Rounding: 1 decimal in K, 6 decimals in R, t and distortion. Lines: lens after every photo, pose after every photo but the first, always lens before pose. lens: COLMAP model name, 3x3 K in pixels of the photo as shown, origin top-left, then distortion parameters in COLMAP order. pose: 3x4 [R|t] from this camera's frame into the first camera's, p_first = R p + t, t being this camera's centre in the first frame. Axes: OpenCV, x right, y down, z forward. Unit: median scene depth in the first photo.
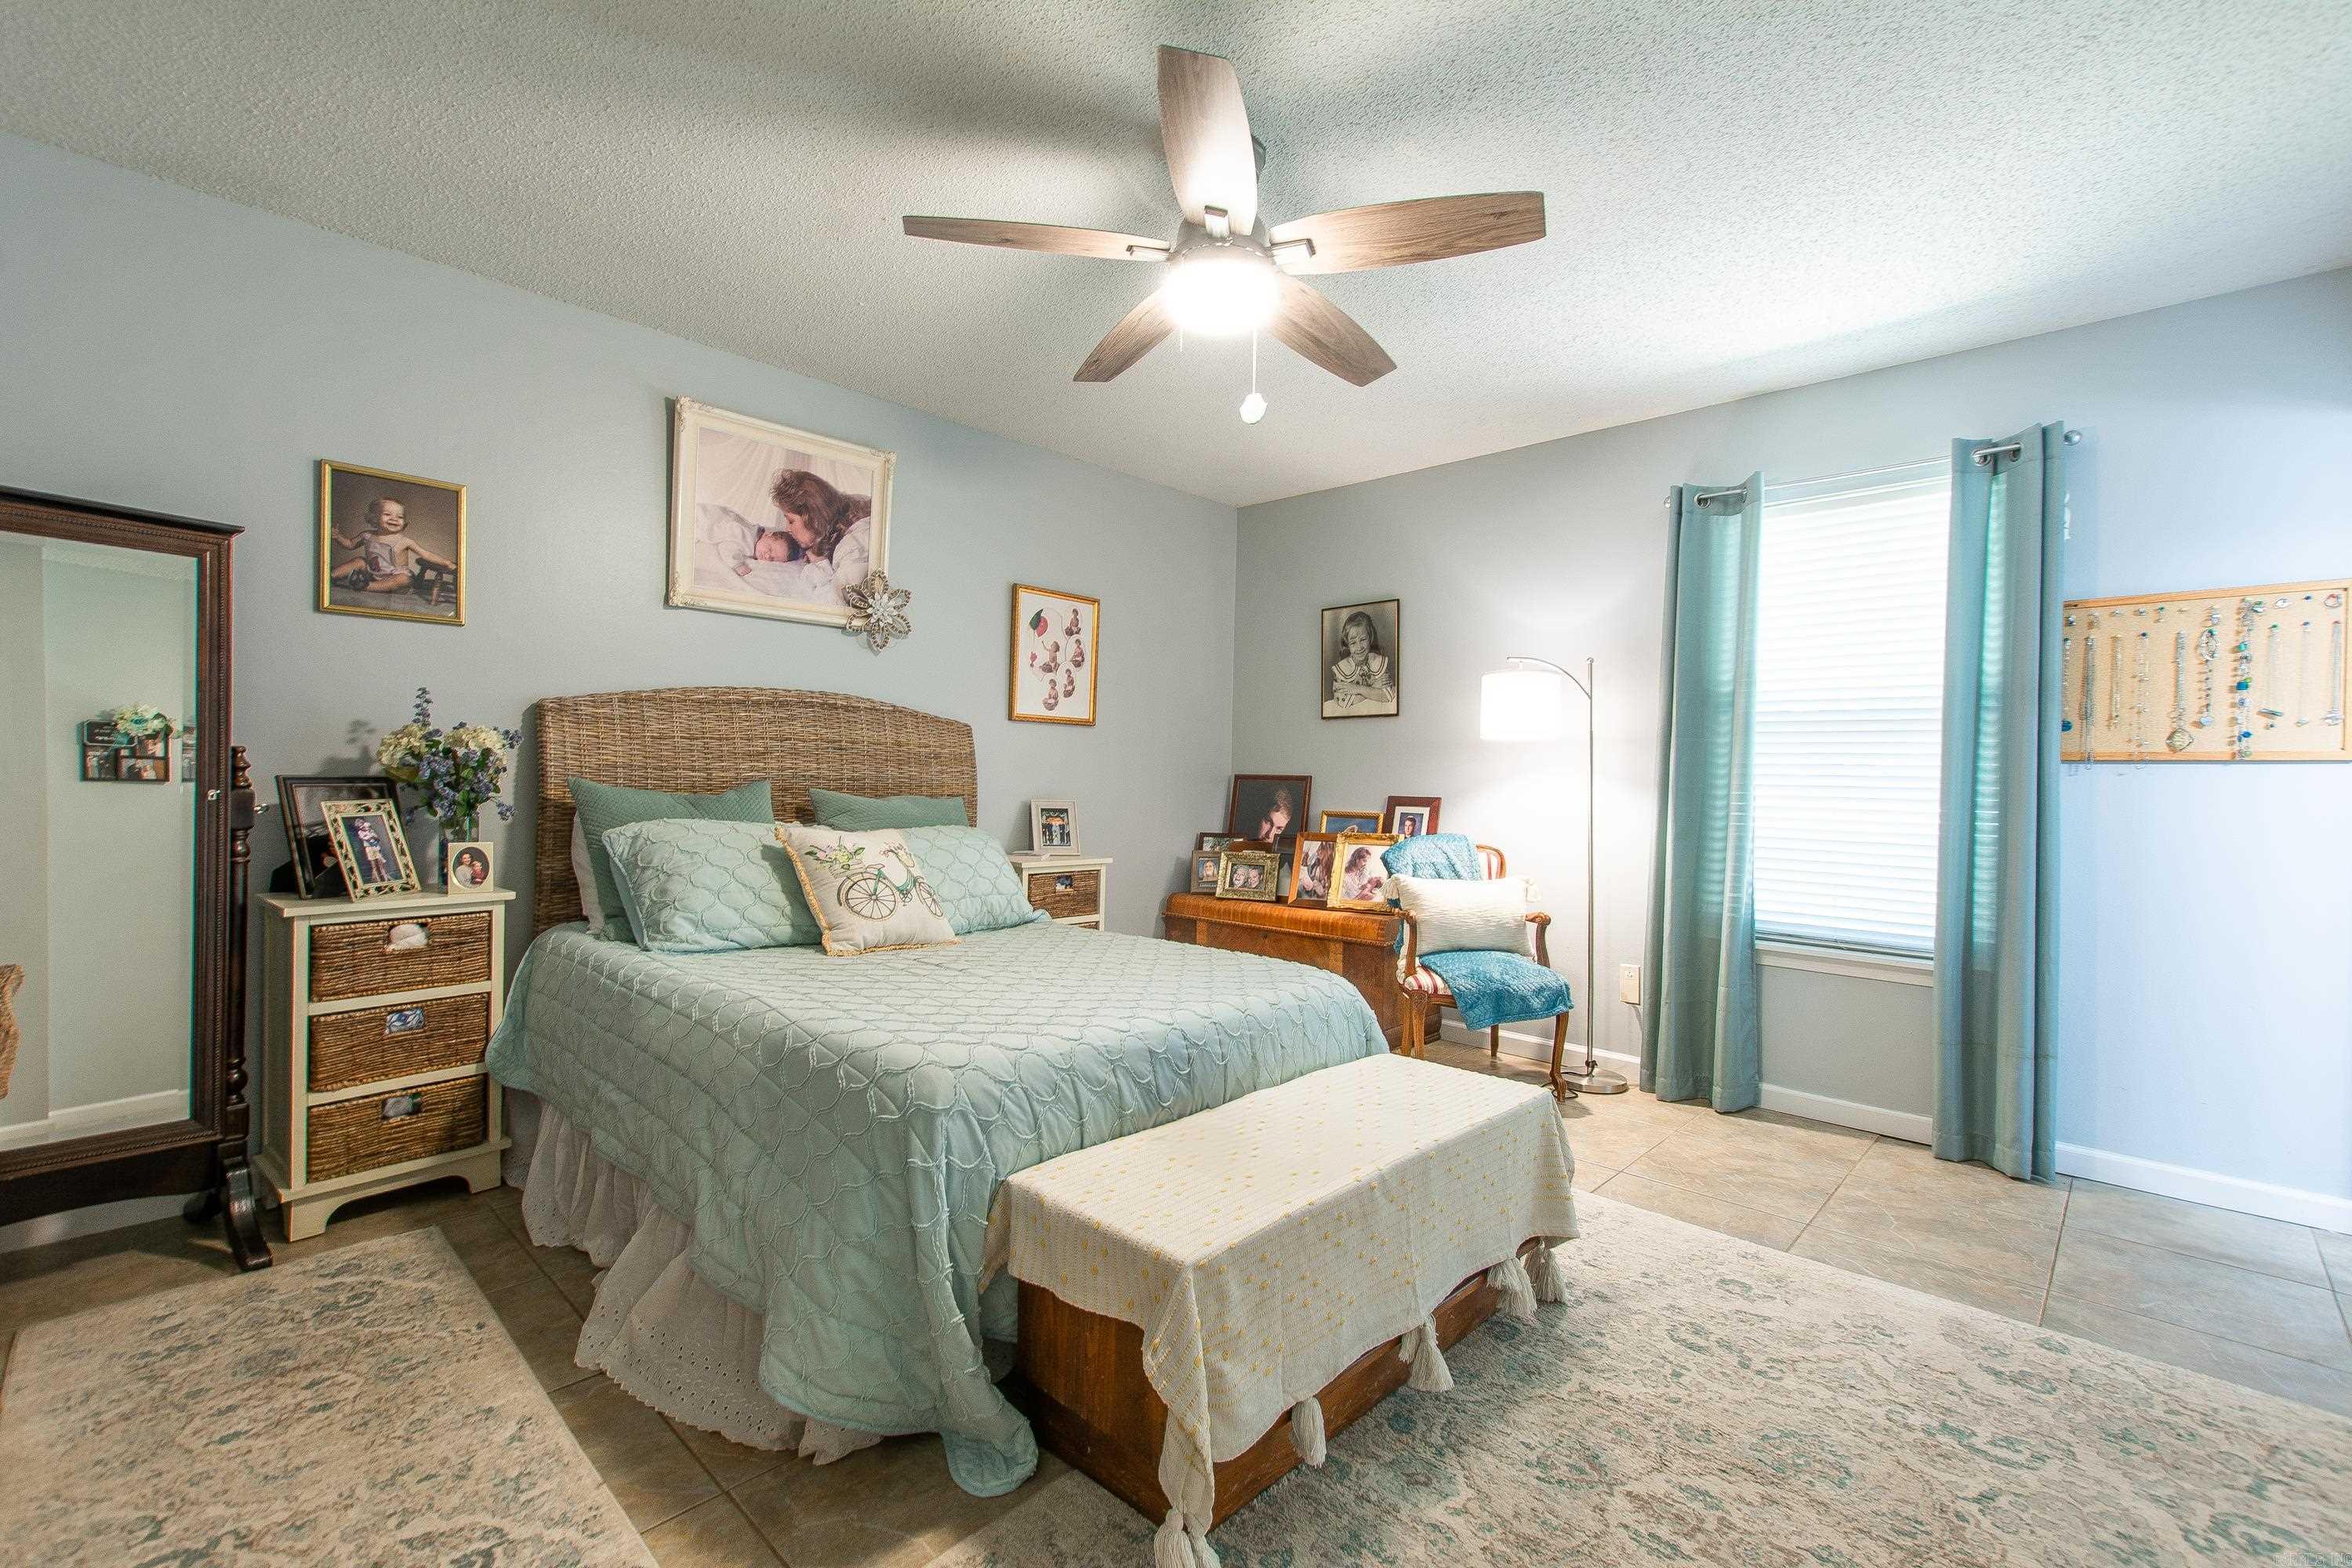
lens RADIAL K [[1027.1, 0, 1184.1], [0, 1027.1, 782.8], [0, 0, 1]] dist [0.002711, 0.000088]
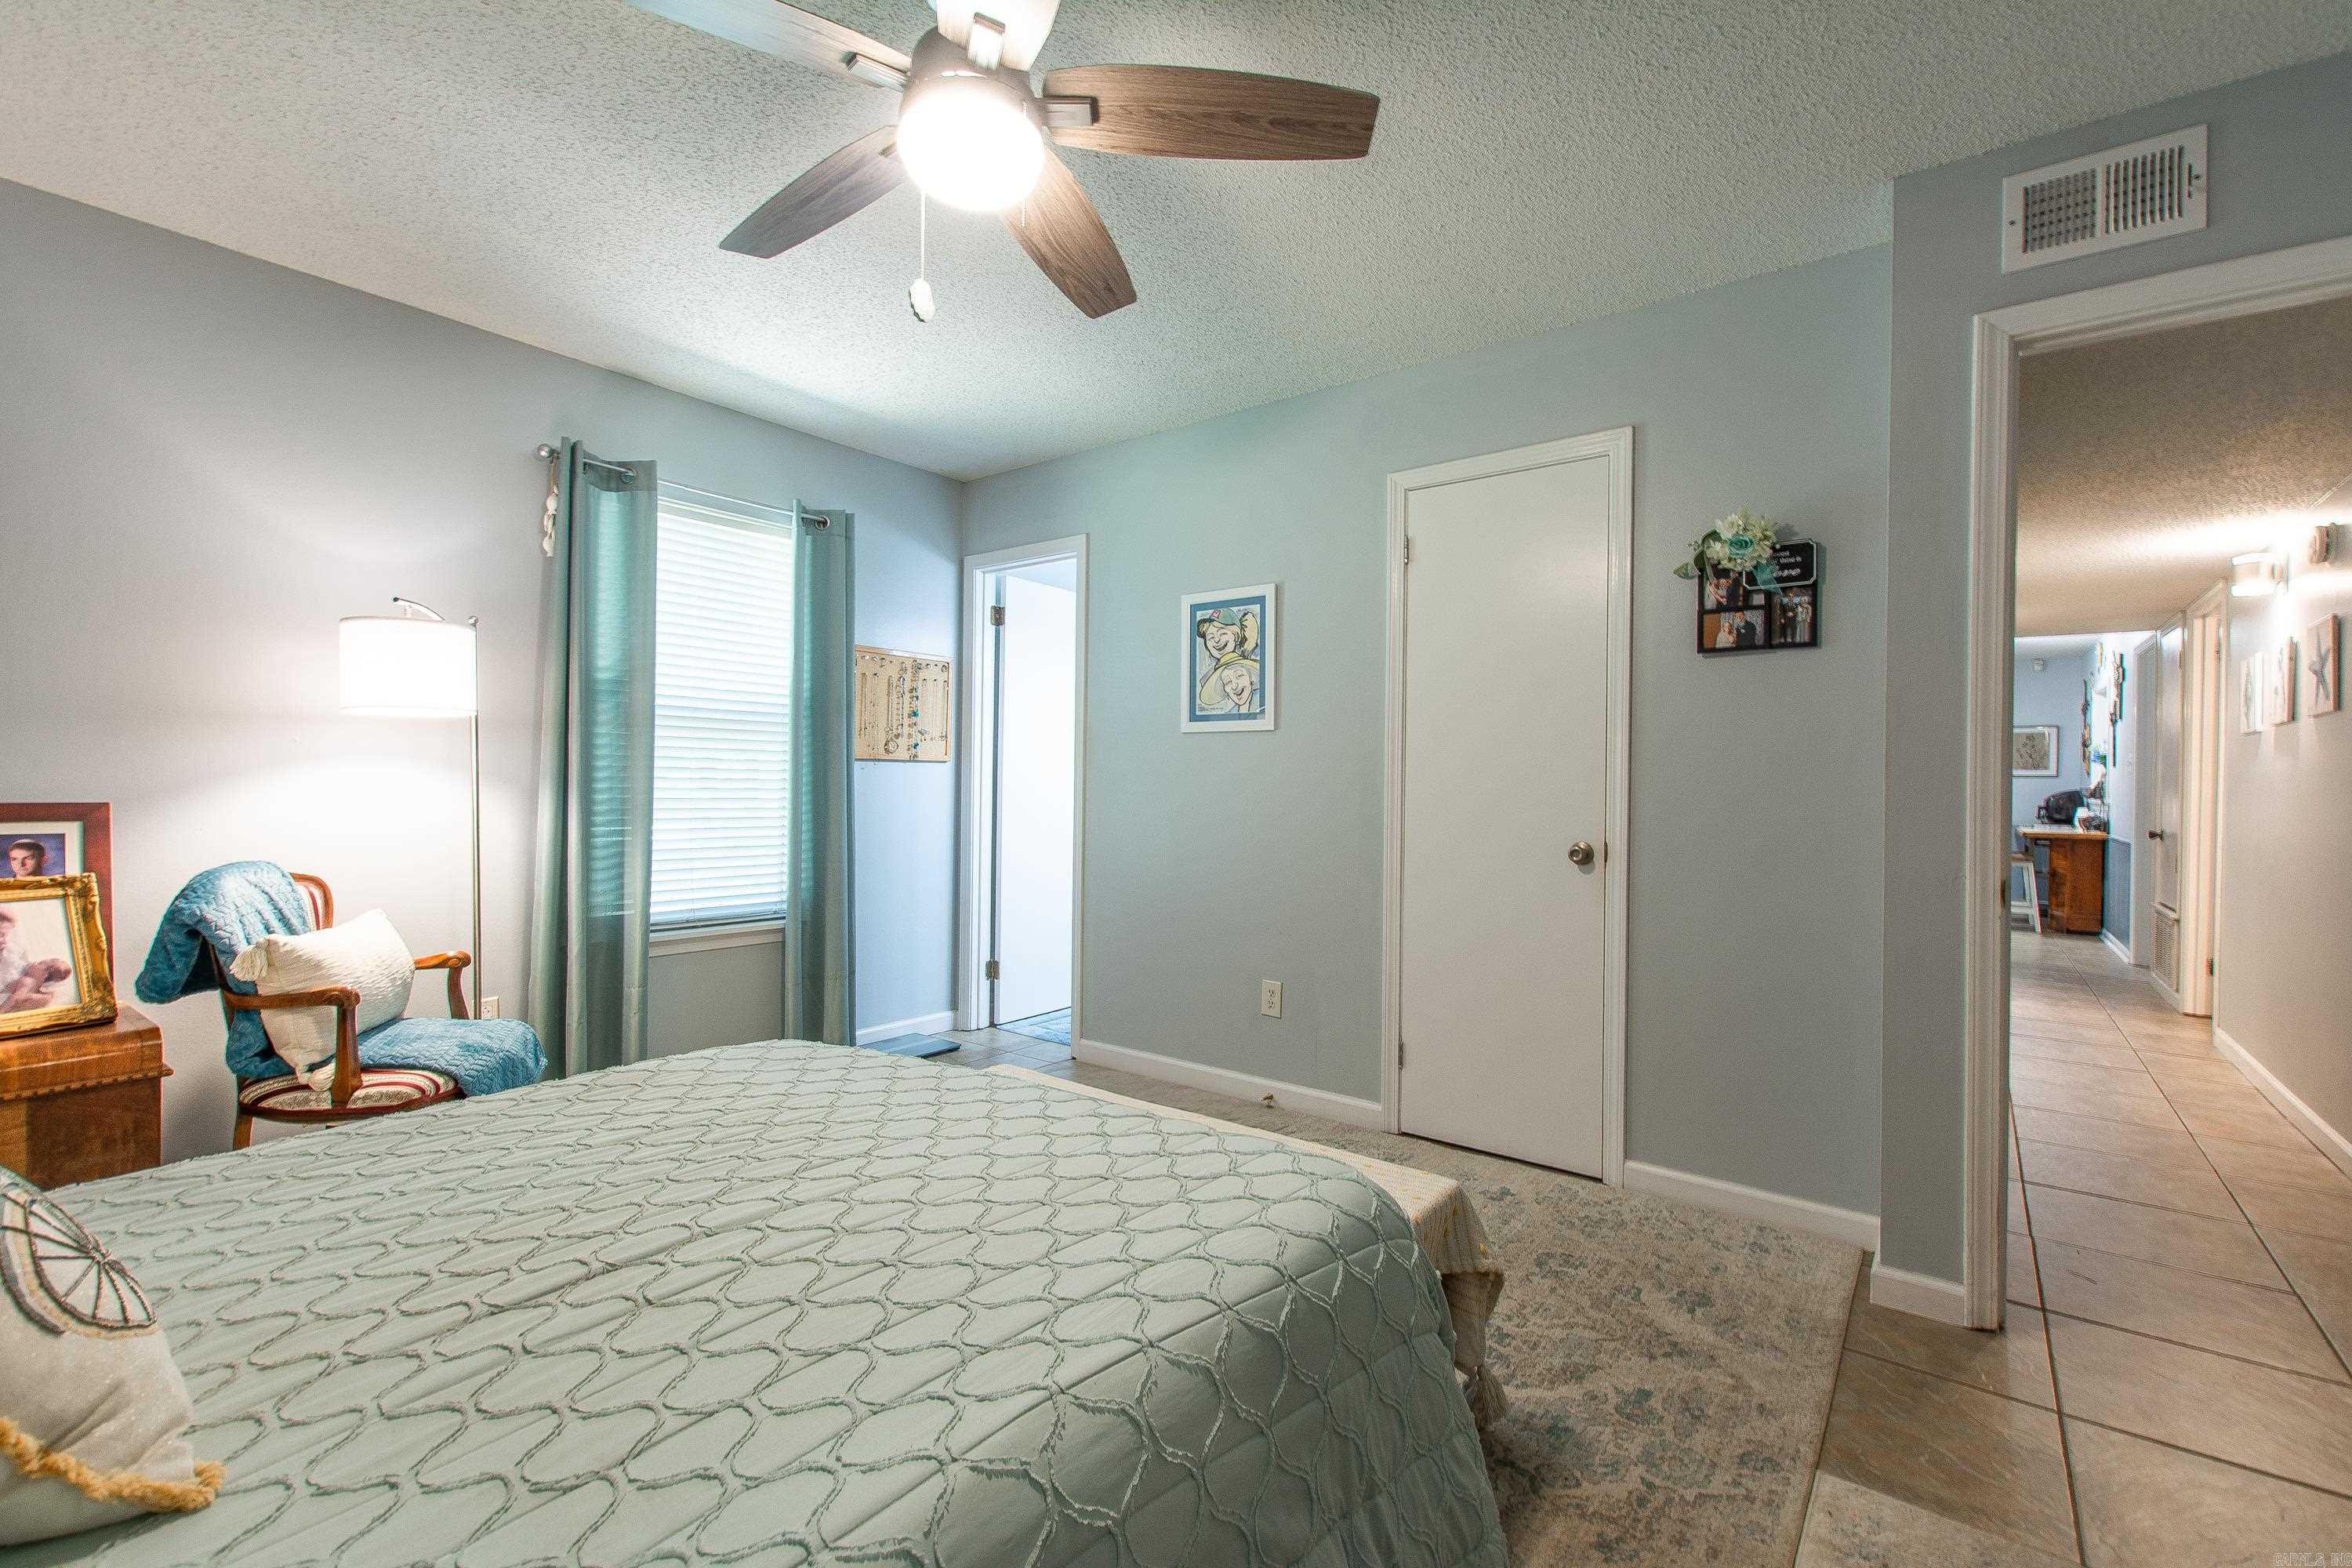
lens RADIAL K [[1027.1, 0, 1181.5], [0, 1027.1, 789.2], [0, 0, 1]] dist [0.002711, 0.000088]
pose [[-0.122098, -0.026100, 0.992175, -0.545205], [-0.009729, 0.999638, 0.025099, -0.018549], [-0.992470, -0.006588, -0.122308, 0.681283]]
